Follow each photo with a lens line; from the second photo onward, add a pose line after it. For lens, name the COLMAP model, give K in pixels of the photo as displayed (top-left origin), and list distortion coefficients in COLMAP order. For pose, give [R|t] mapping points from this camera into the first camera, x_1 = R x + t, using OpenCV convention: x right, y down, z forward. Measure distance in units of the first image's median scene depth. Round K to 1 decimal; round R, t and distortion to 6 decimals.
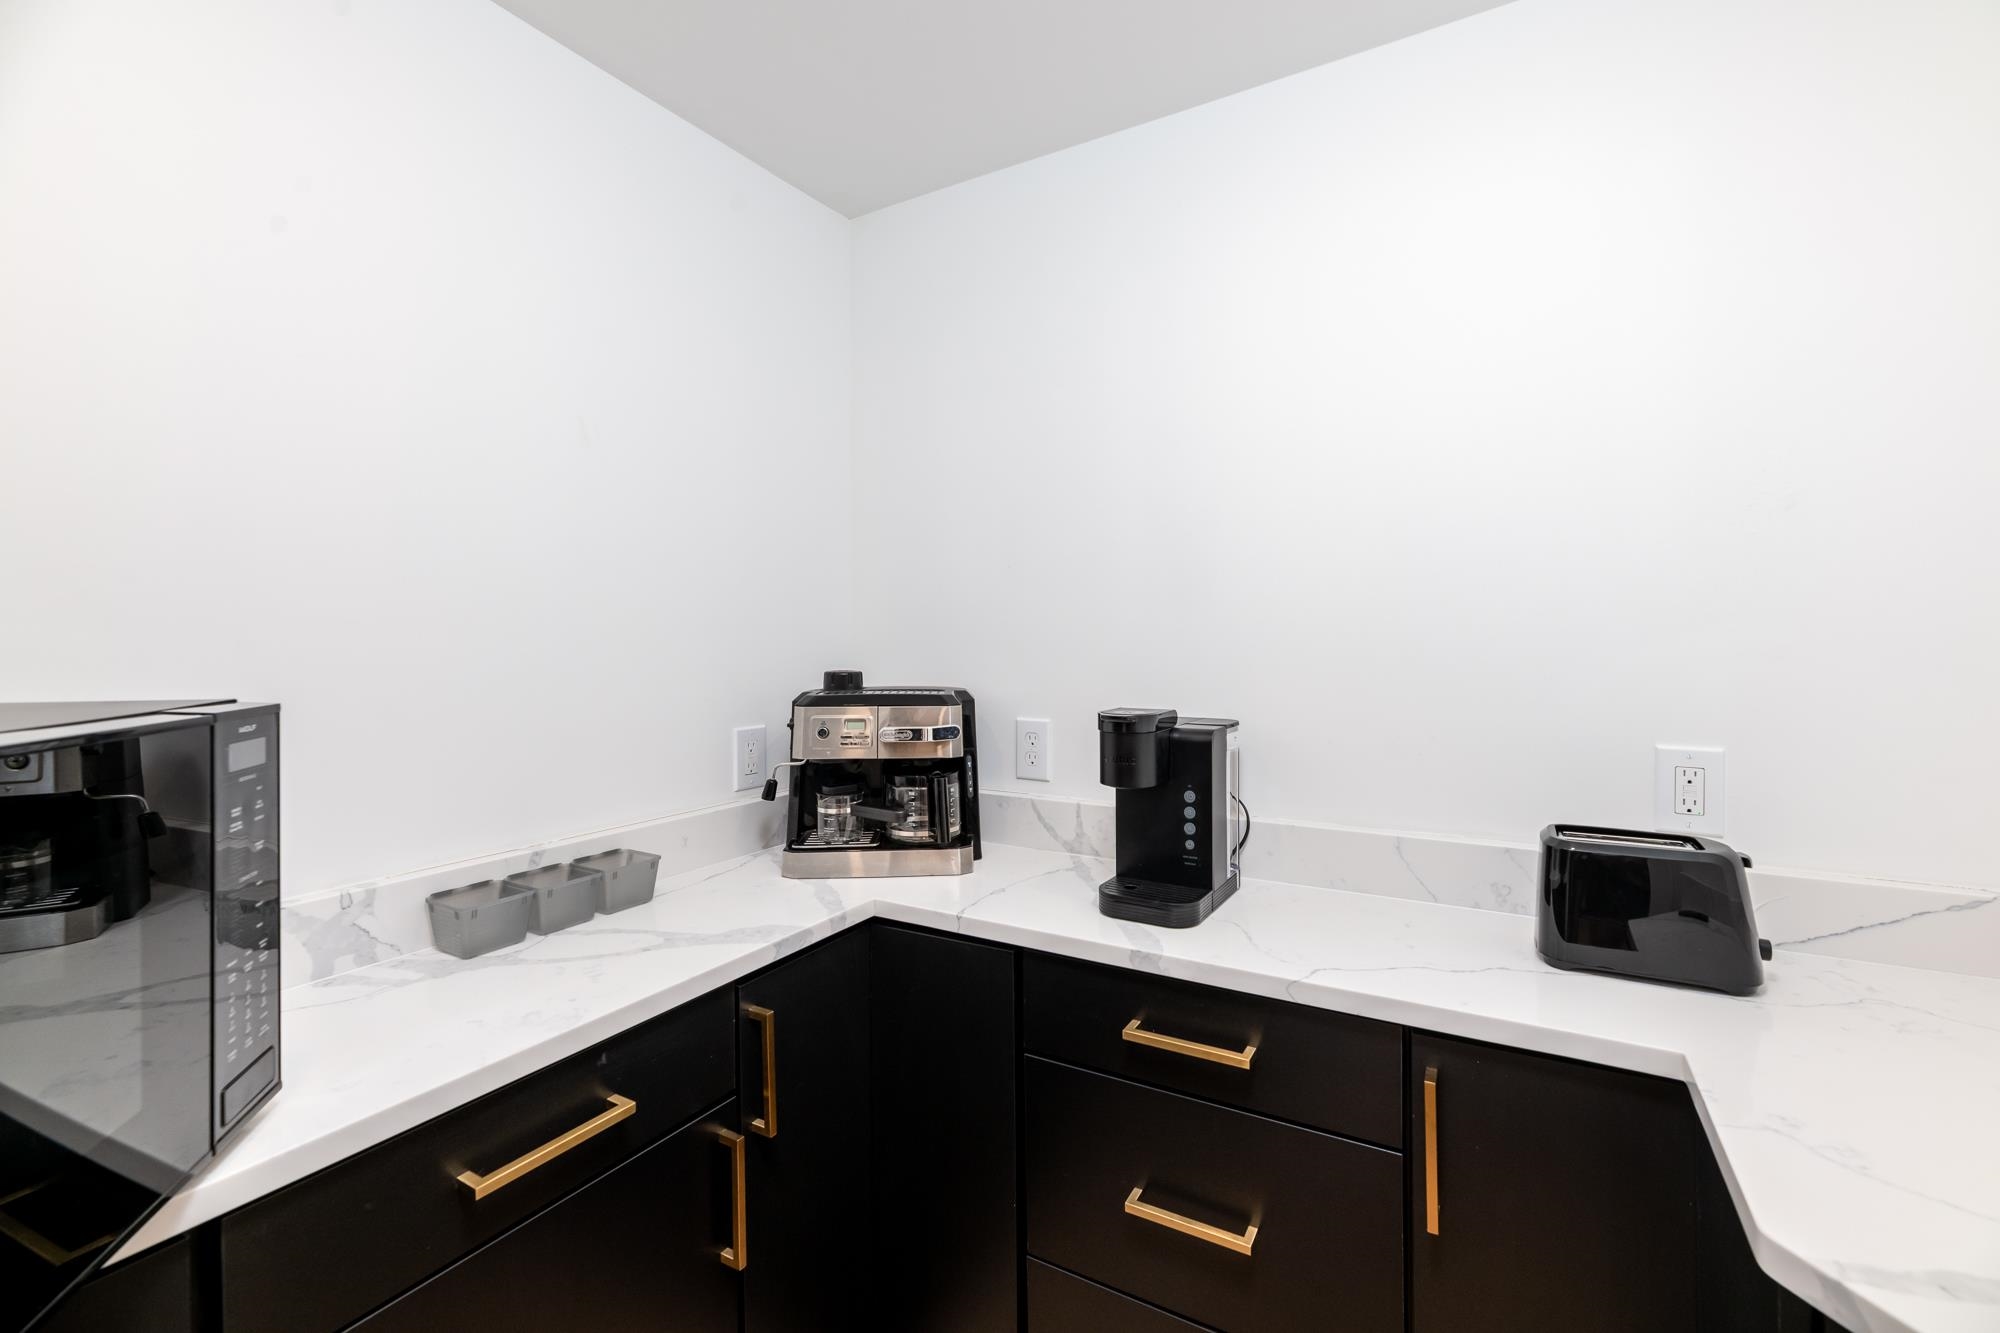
lens RADIAL K [[864.3, 0, 1008.0], [0, 864.3, 635.5], [0, 0, 1]] dist [-0.000337, -0.000029]
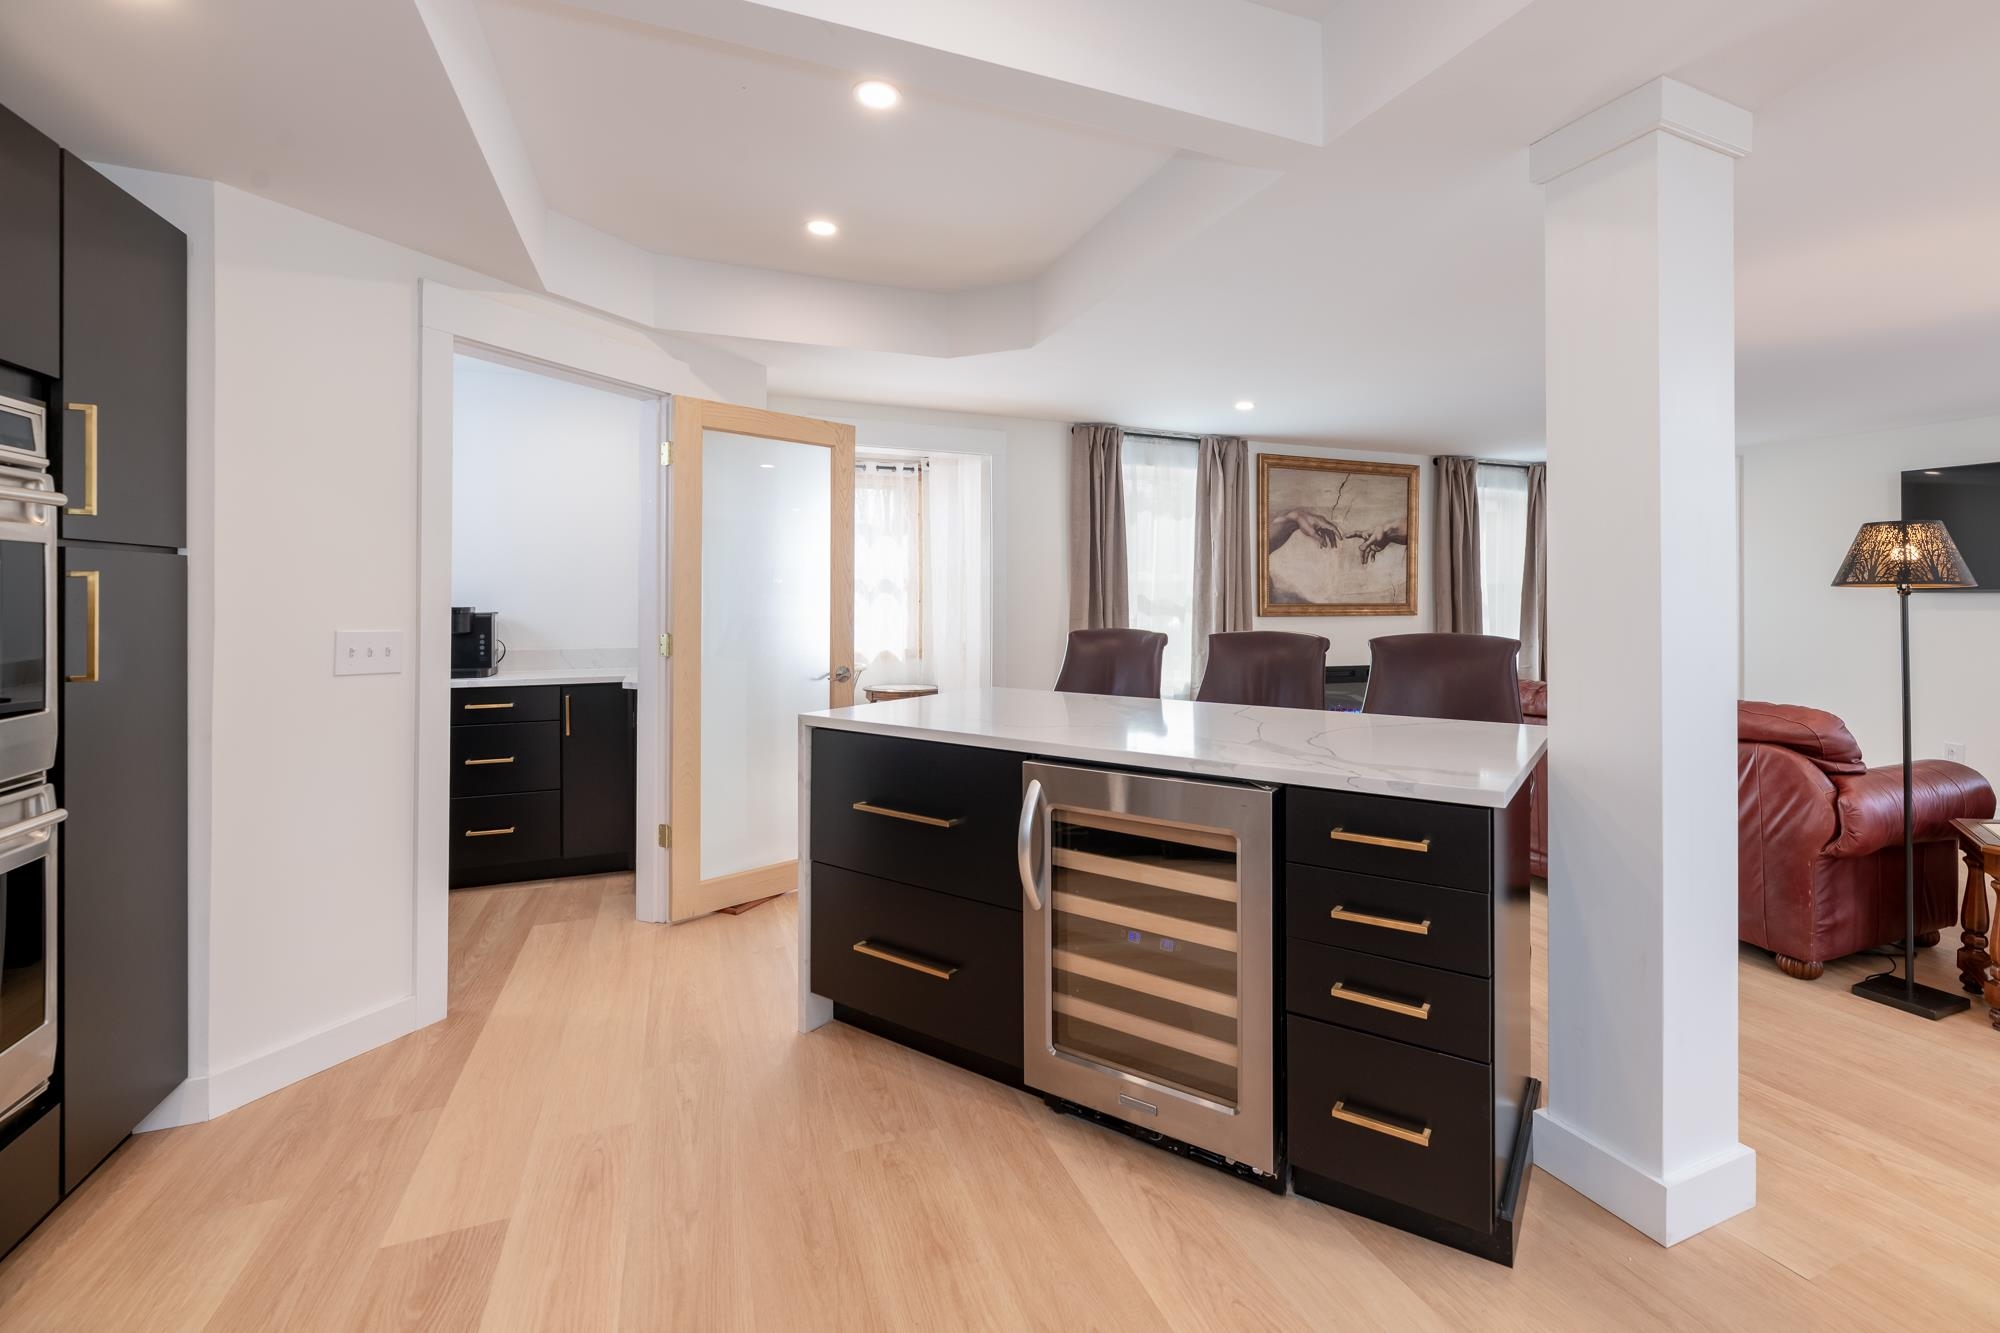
lens RADIAL K [[877.2, 0, 1043.5], [0, 877.2, 592.6], [0, 0, 1]] dist [-0.000144, 0.000010]
pose [[0.595123, 0.008373, 0.803591, -0.885927], [-0.008060, 0.999958, -0.004451, 0.033065], [-0.803594, -0.003828, 0.595166, -1.924302]]
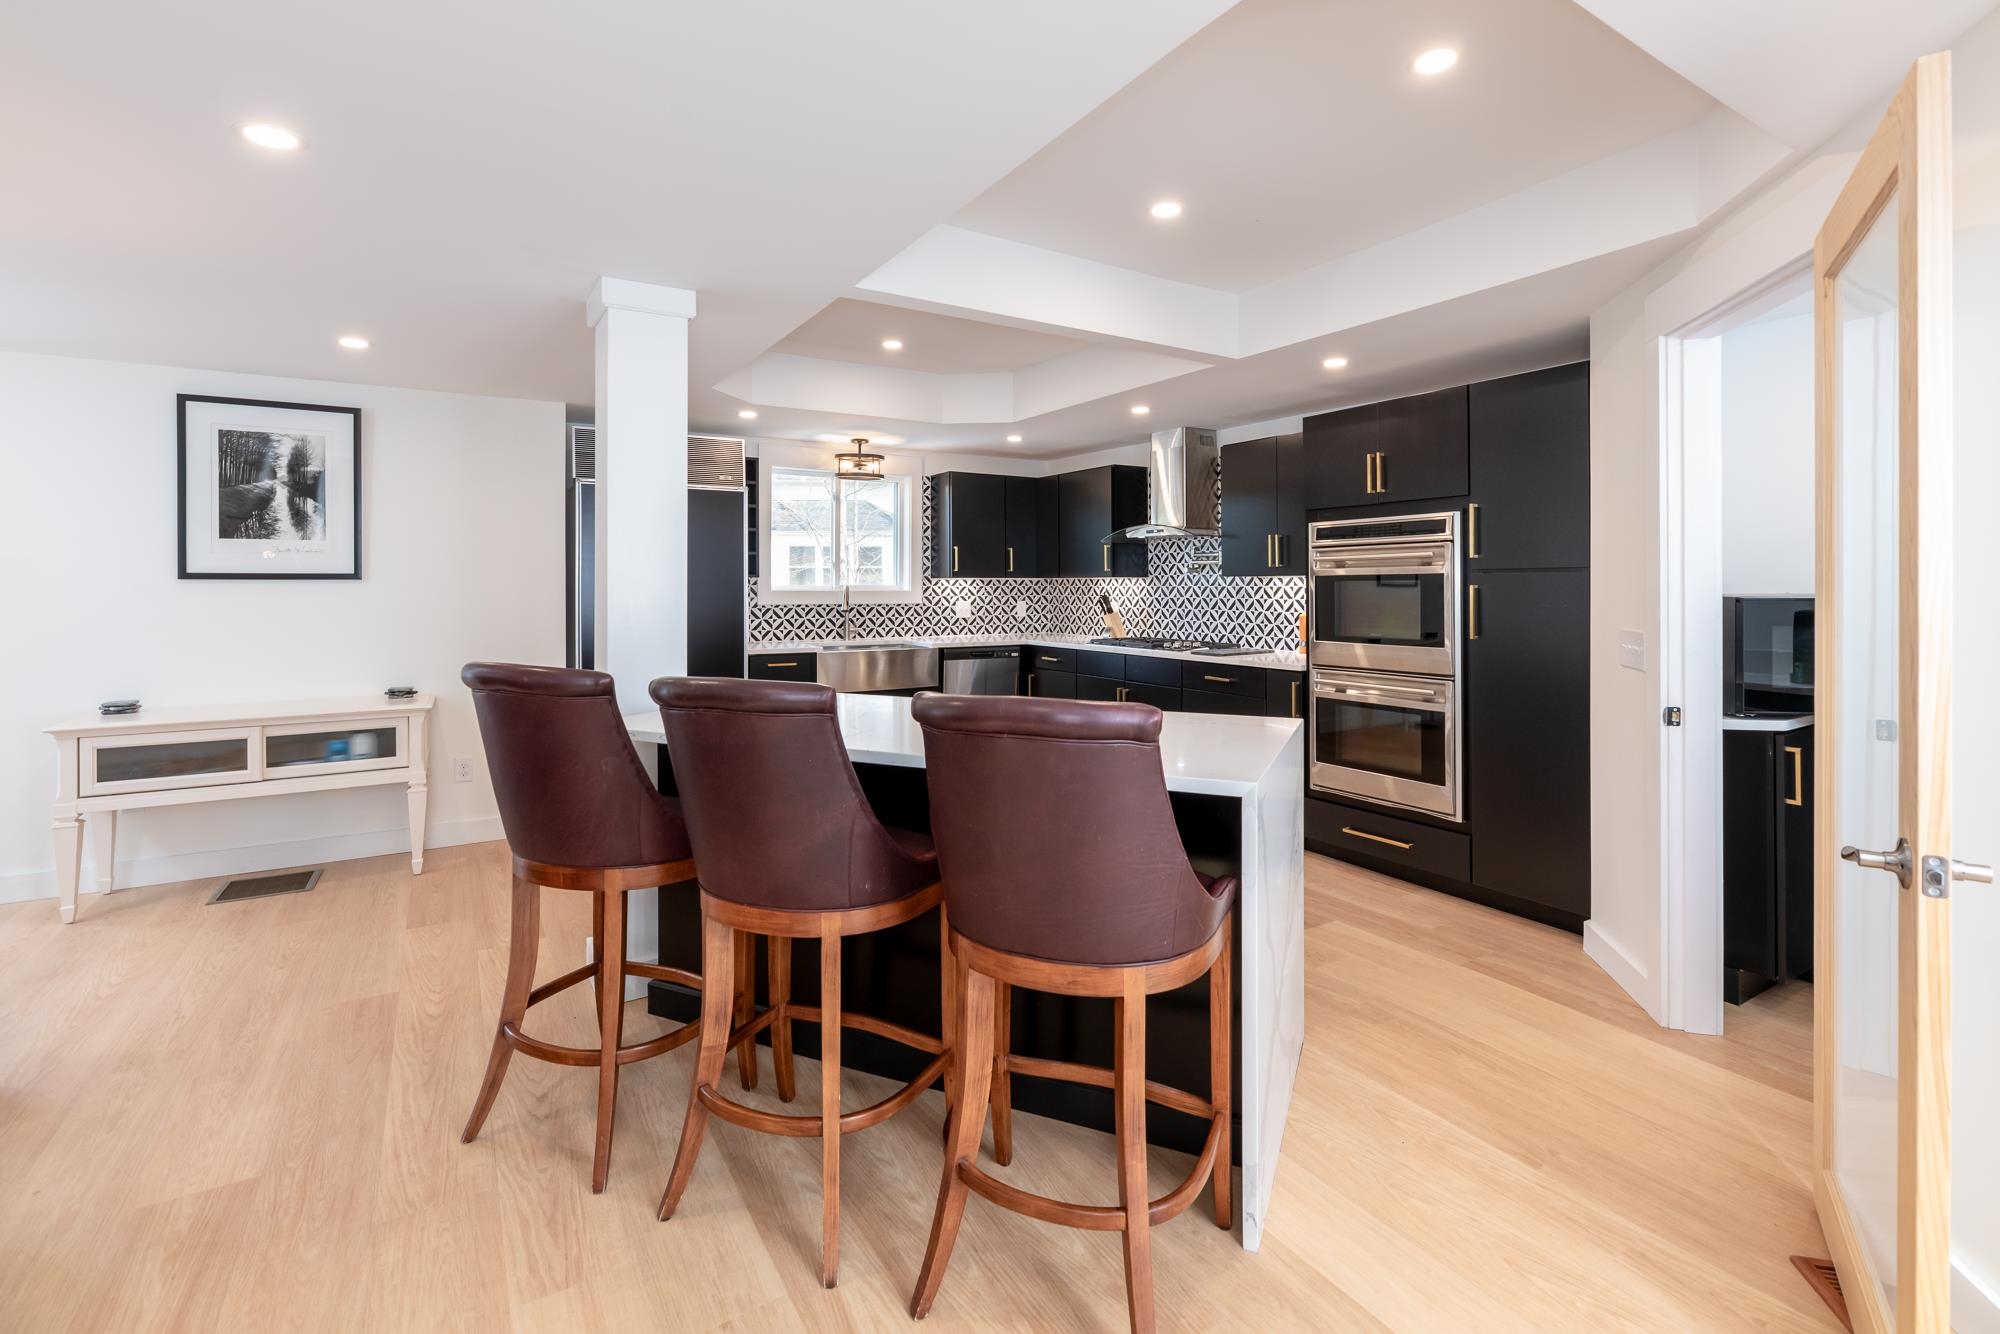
lens RADIAL K [[877.2, 0, 1043.5], [0, 877.2, 593.1], [0, 0, 1]] dist [-0.000144, 0.000010]
pose [[-0.404909, 0.008636, -0.914316, 1.814947], [-0.000173, 0.999955, 0.009521, 0.010061], [0.914357, 0.004013, -0.404889, -0.393435]]
